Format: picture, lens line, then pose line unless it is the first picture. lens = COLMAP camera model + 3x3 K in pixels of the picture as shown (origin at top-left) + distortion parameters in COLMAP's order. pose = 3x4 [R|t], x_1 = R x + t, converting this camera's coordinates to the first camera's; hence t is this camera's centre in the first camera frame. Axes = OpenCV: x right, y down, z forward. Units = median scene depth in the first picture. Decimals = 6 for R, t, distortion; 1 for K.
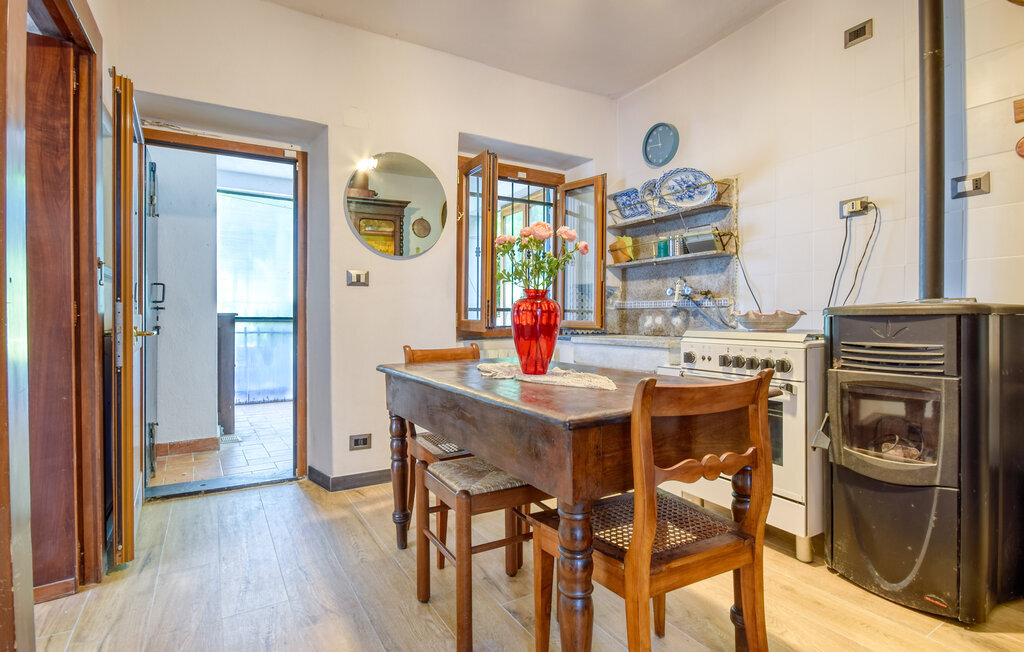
lens RADIAL K [[500.6, 0, 511.2], [0, 500.6, 319.3], [0, 0, 1]] dist [-0.001197, -0.000640]
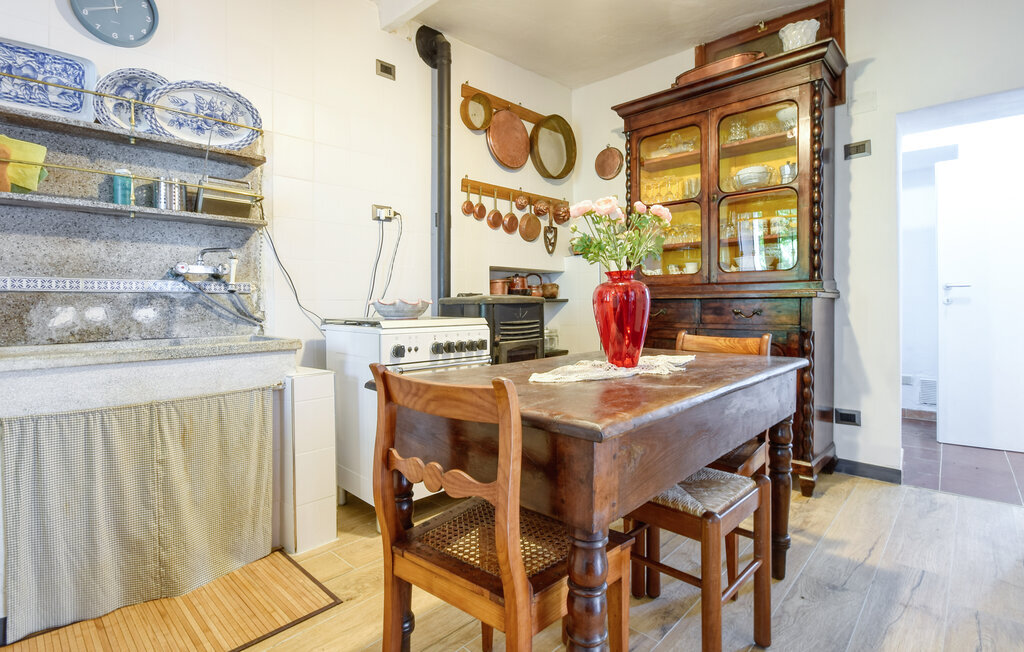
lens RADIAL K [[500.6, 0, 519.2], [0, 500.6, 306.7], [0, 0, 1]] dist [-0.001197, -0.000640]
pose [[-0.281612, -0.000502, 0.959528, -0.420459], [0.012449, 0.999914, 0.004177, -0.002638], [-0.959448, 0.013122, -0.281581, 0.795817]]
